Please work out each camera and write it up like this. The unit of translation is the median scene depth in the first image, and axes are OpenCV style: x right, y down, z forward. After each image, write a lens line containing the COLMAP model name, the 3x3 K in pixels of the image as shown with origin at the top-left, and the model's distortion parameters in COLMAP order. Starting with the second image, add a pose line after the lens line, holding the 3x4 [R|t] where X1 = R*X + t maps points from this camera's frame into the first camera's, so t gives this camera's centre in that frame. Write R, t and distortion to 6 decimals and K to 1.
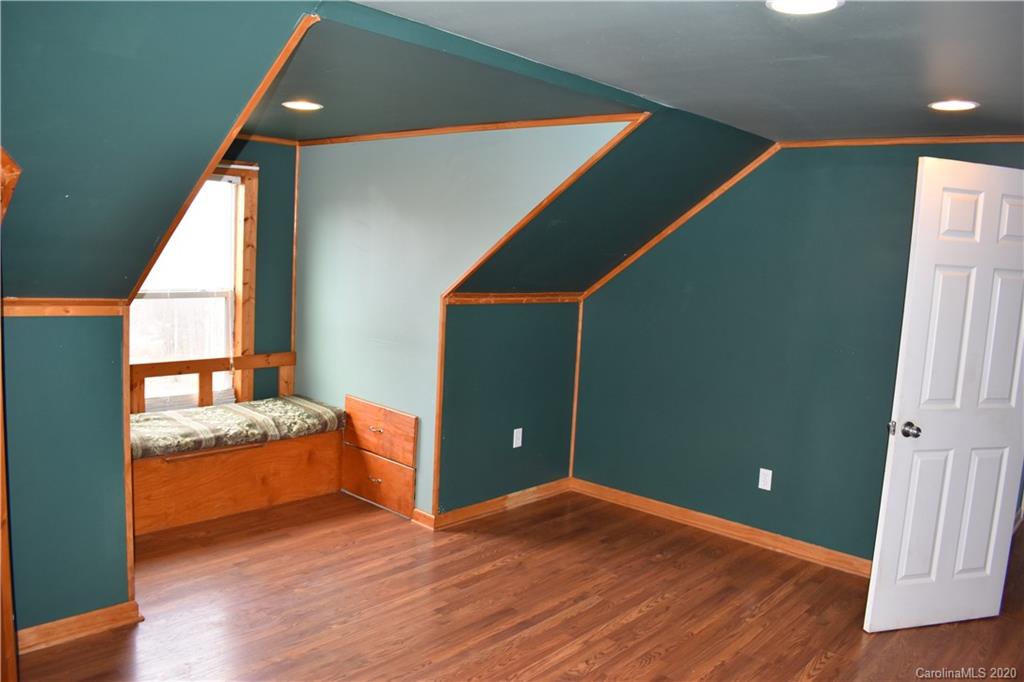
lens RADIAL K [[802.0, 0, 503.8], [0, 802.0, 339.5], [0, 0, 1]] dist [-0.097501, 0.017425]
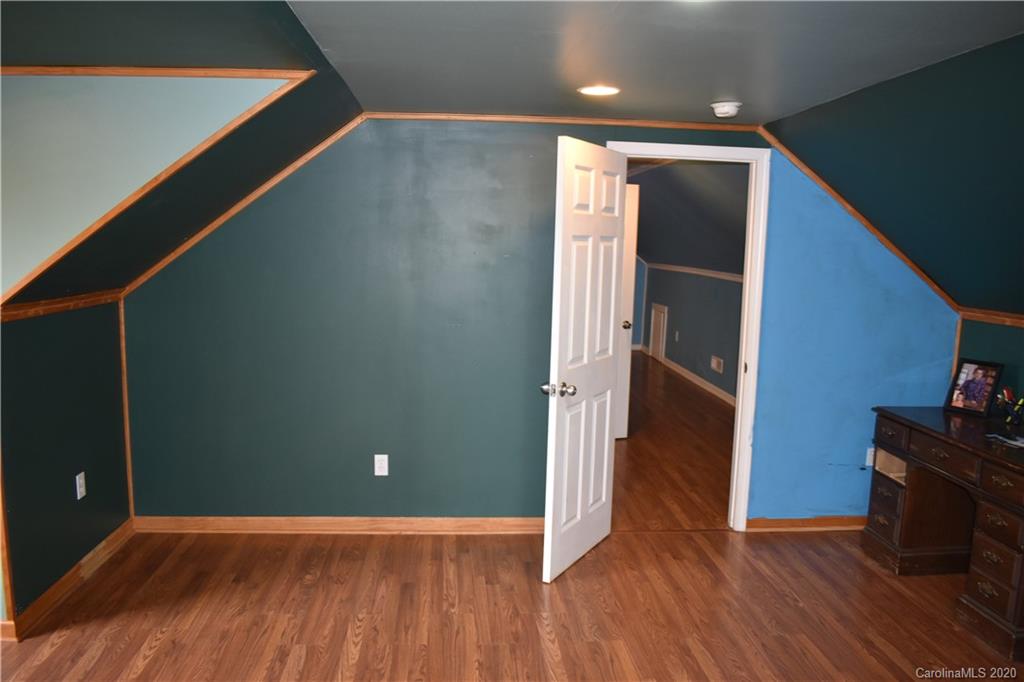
lens RADIAL K [[802.0, 0, 510.9], [0, 802.0, 340.4], [0, 0, 1]] dist [-0.097501, 0.017425]
pose [[0.688430, -0.128384, 0.713850, -0.248317], [0.100487, 0.991601, 0.081428, -0.039537], [-0.718308, 0.015675, 0.695548, 0.218517]]
